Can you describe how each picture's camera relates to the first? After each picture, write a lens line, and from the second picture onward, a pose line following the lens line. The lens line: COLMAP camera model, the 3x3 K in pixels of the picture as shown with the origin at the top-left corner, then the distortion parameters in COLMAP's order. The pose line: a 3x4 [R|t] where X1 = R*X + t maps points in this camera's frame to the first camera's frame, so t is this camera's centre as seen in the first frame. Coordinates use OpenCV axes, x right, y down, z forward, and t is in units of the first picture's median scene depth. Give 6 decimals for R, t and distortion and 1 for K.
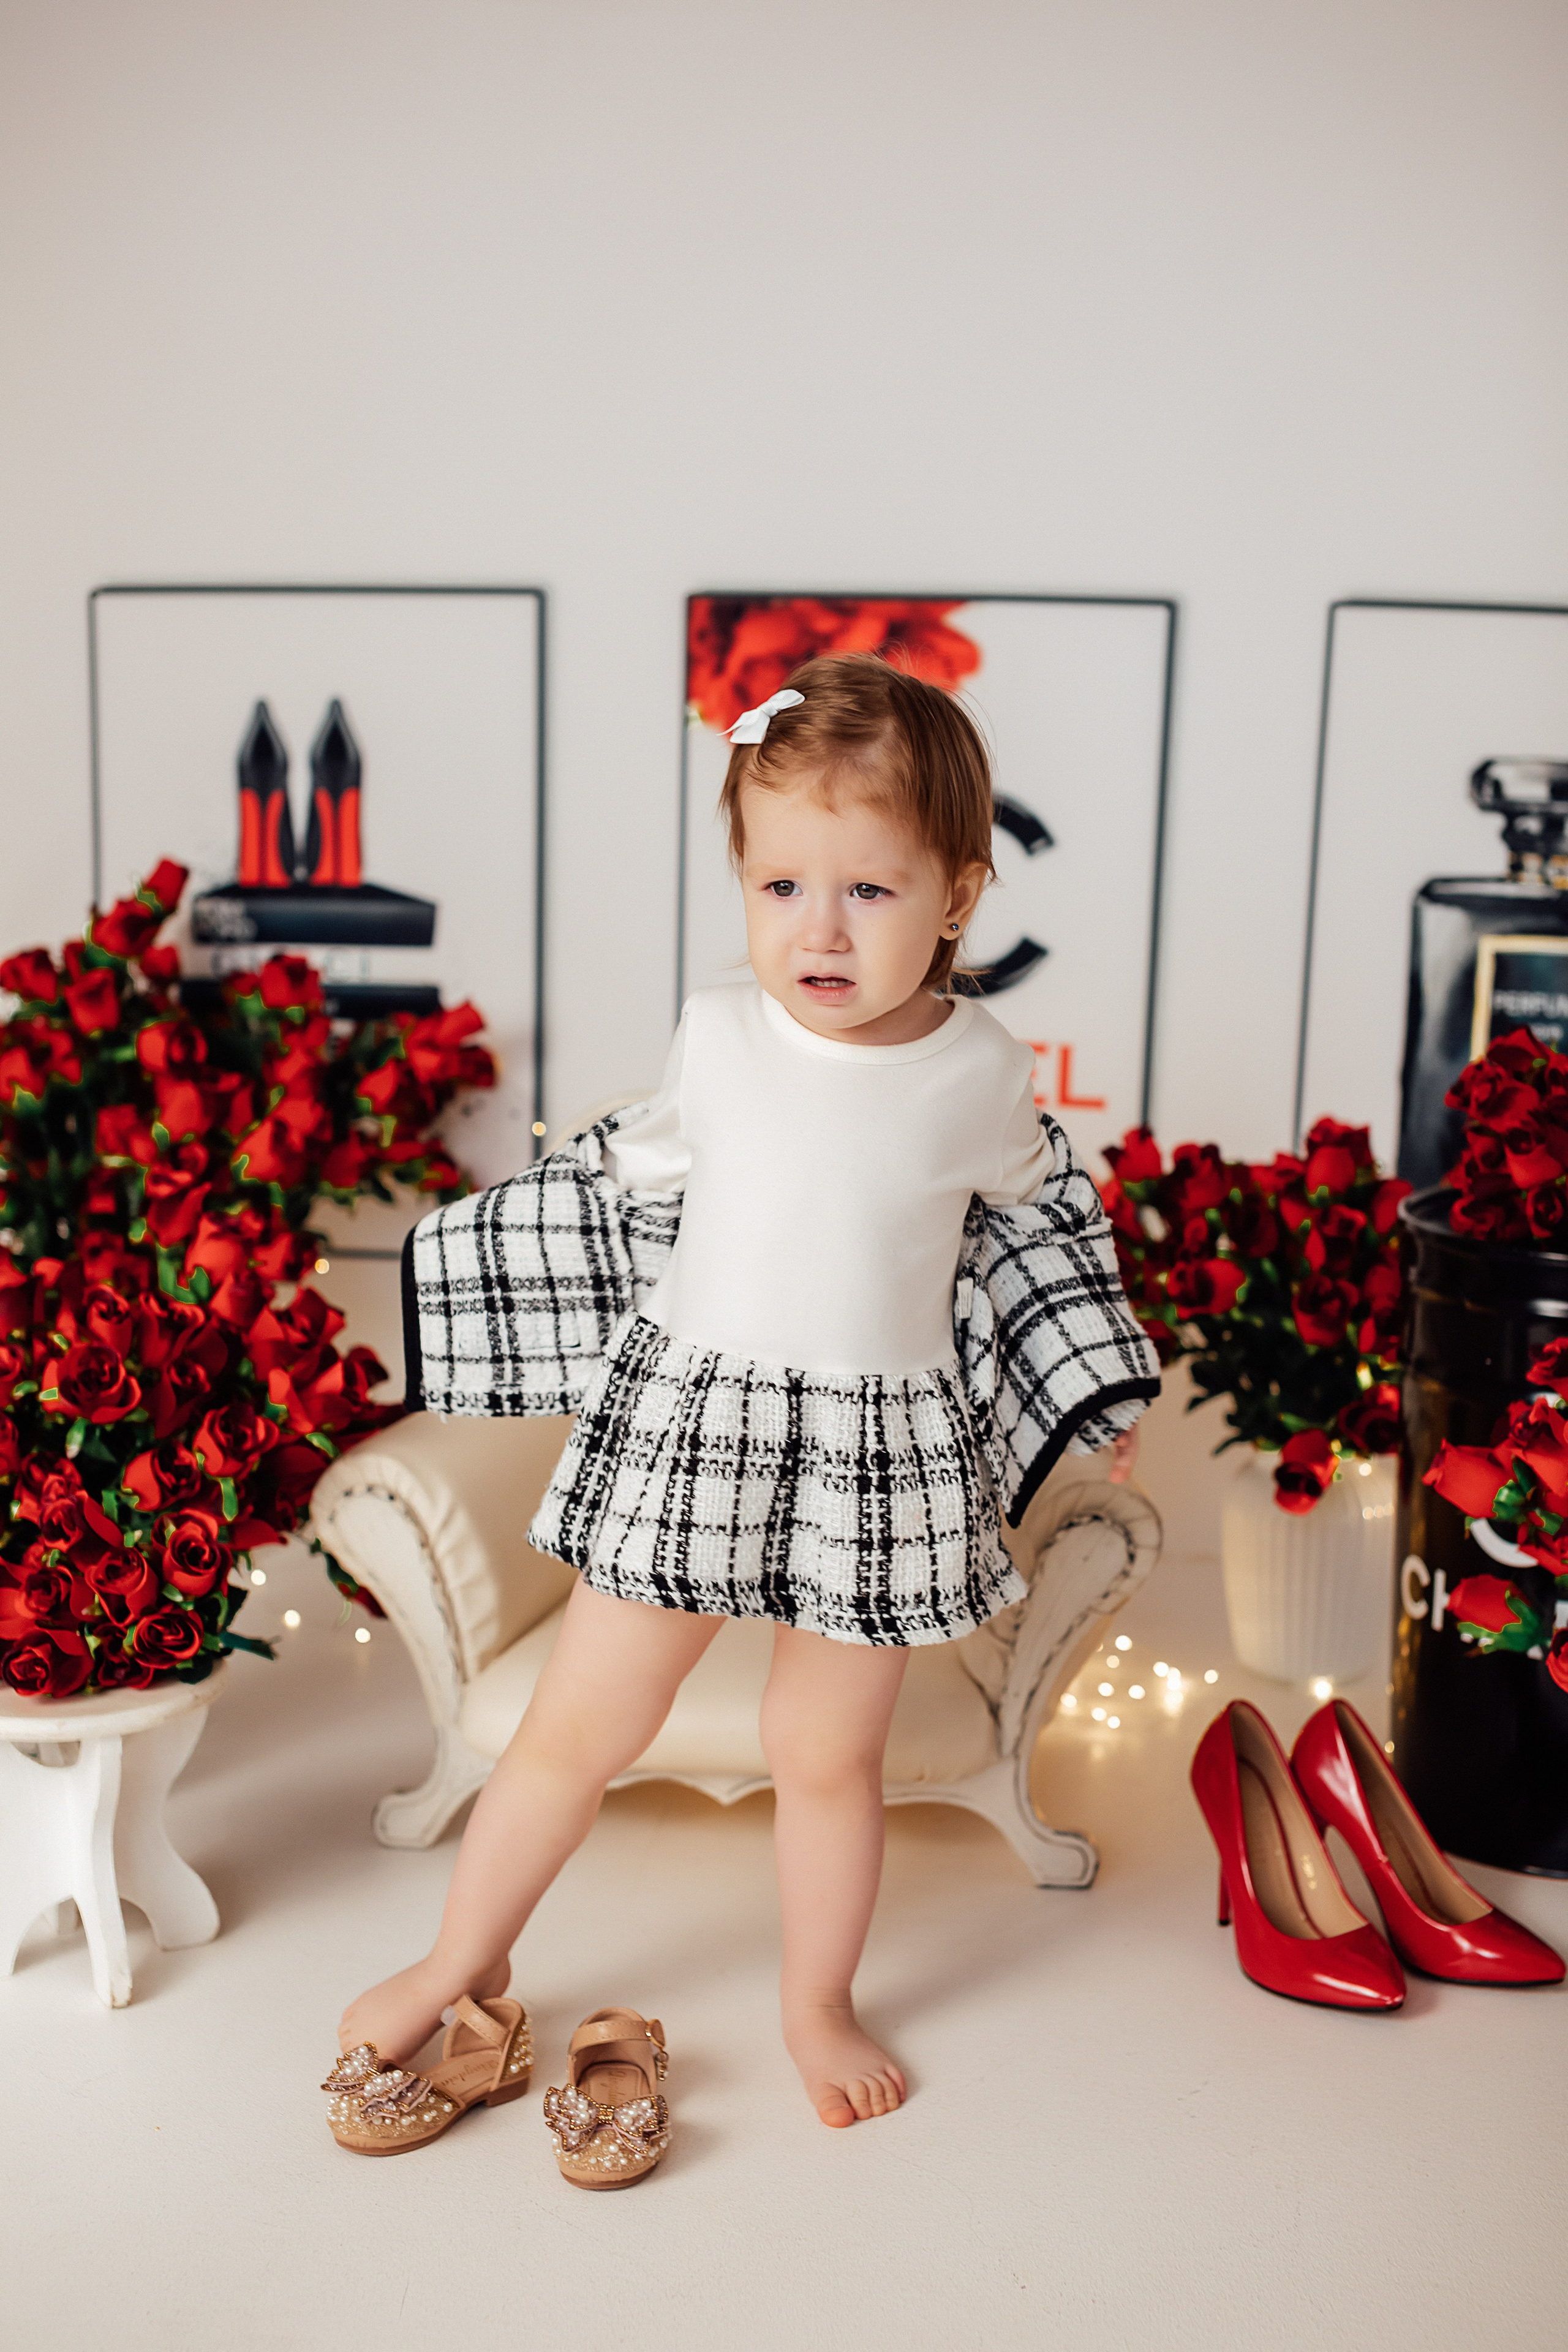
lens RADIAL K [[3190.5, 0, 777.1], [0, 3190.5, 1184.3], [0, 0, 1]] dist [-0.149253, 0.290510]
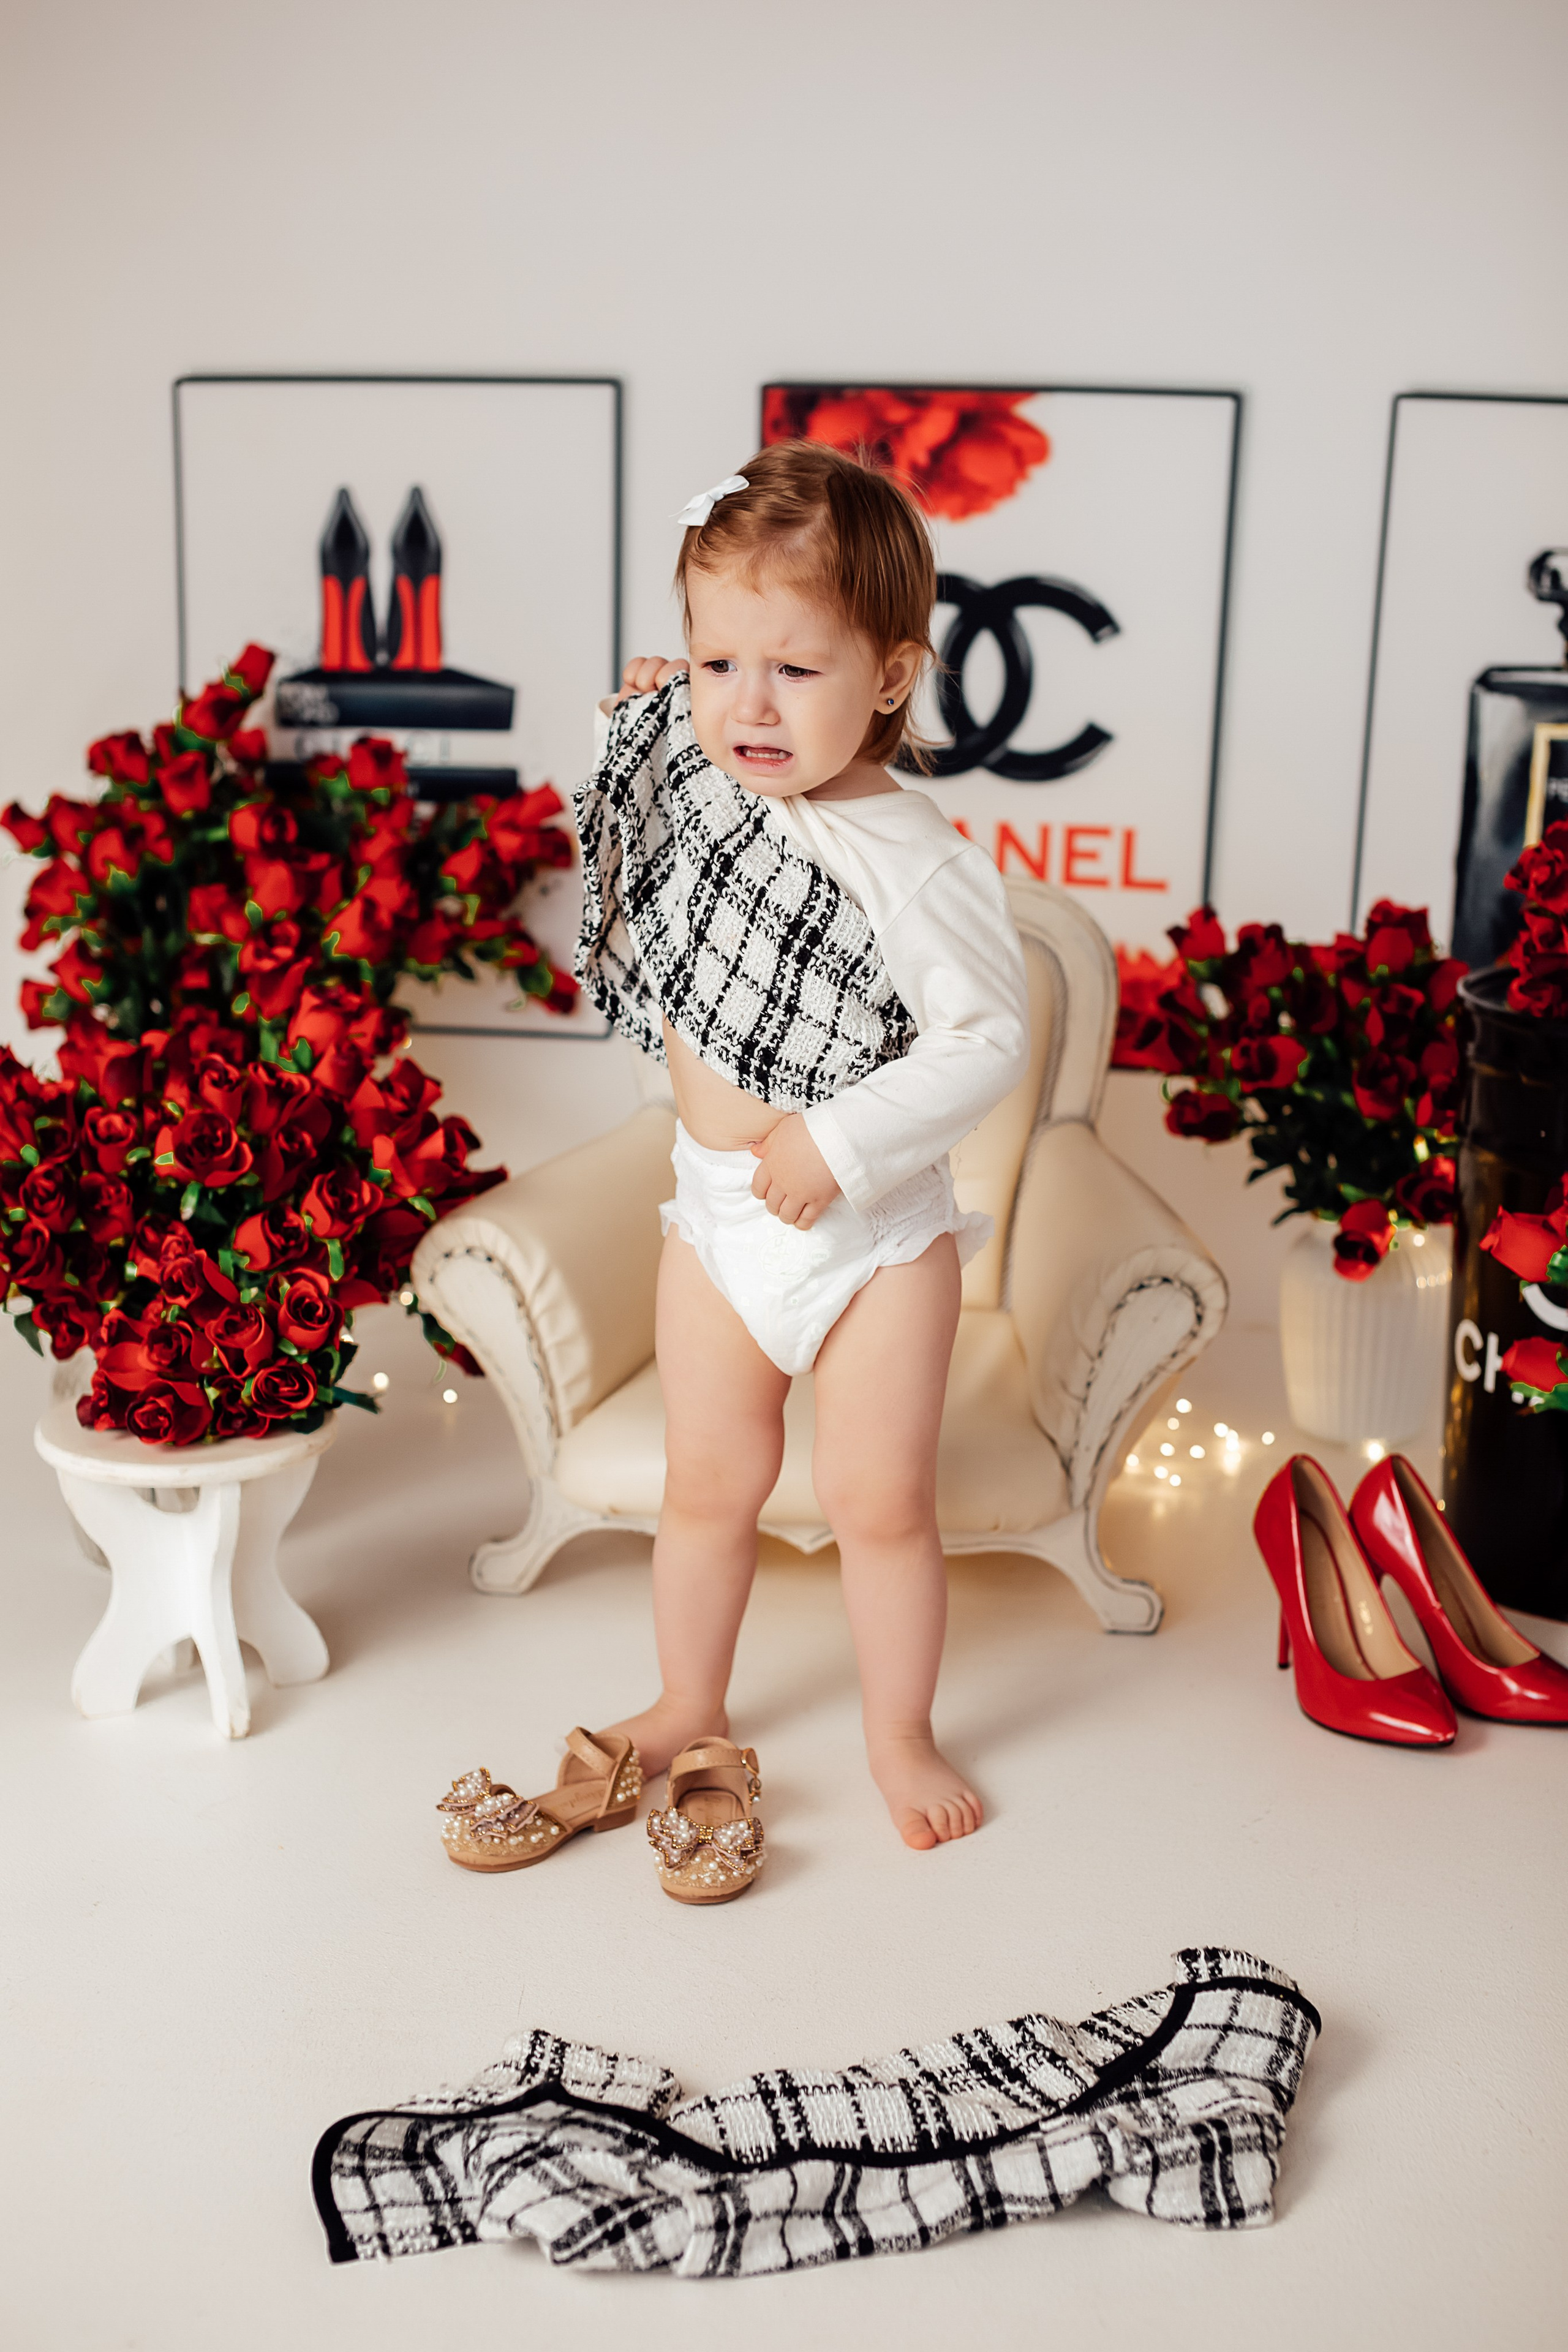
lens RADIAL K [[3190.5, 0, 777.1], [0, 3190.5, 1184.3], [0, 0, 1]] dist [-0.149253, 0.290510]
pose [[0.999939, 0.004096, -0.010278, -0.014341], [-0.003407, 0.997800, 0.066211, 0.003912], [0.010527, -0.066172, 0.997753, -0.036623]]
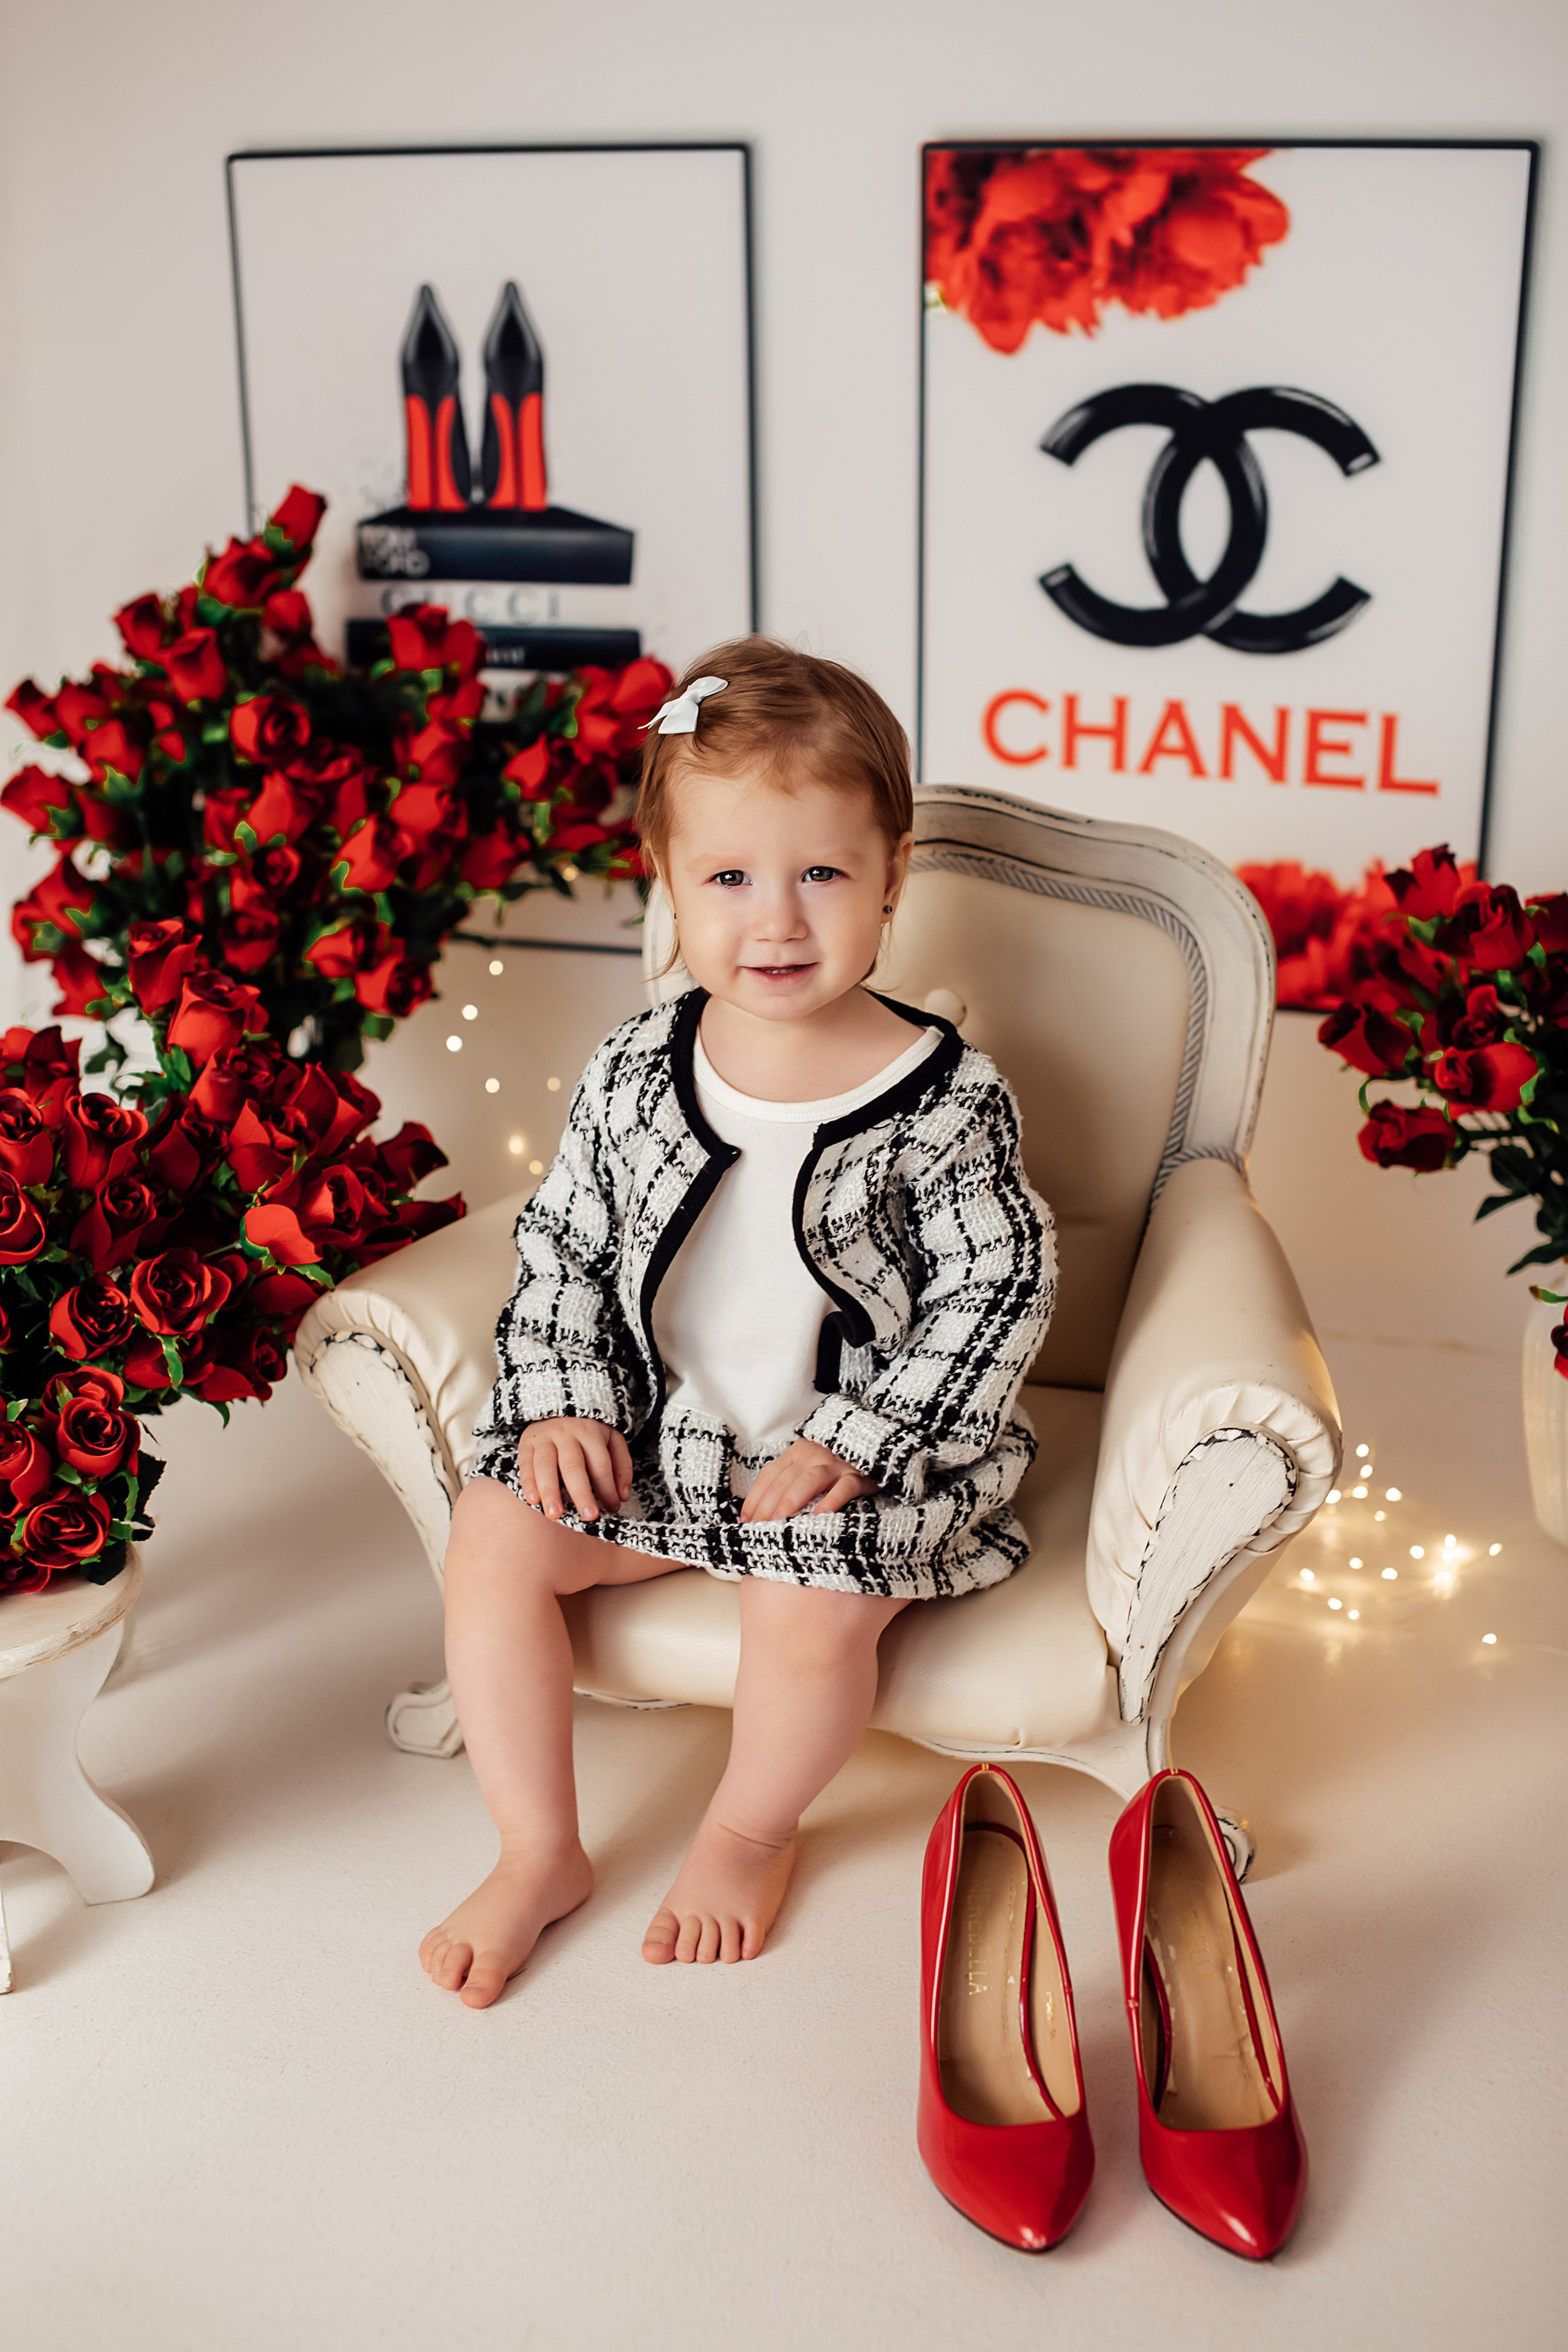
lens RADIAL K [[3190.5, 0, 777.1], [0, 3190.5, 1184.3], [0, 0, 1]] dist [-0.149253, 0.290510]
pose [[0.982673, 0.032719, -0.182435, 0.106262], [-0.004225, 0.987993, 0.154439, -0.059315], [0.185297, -0.150992, 0.971013, 0.220497]]
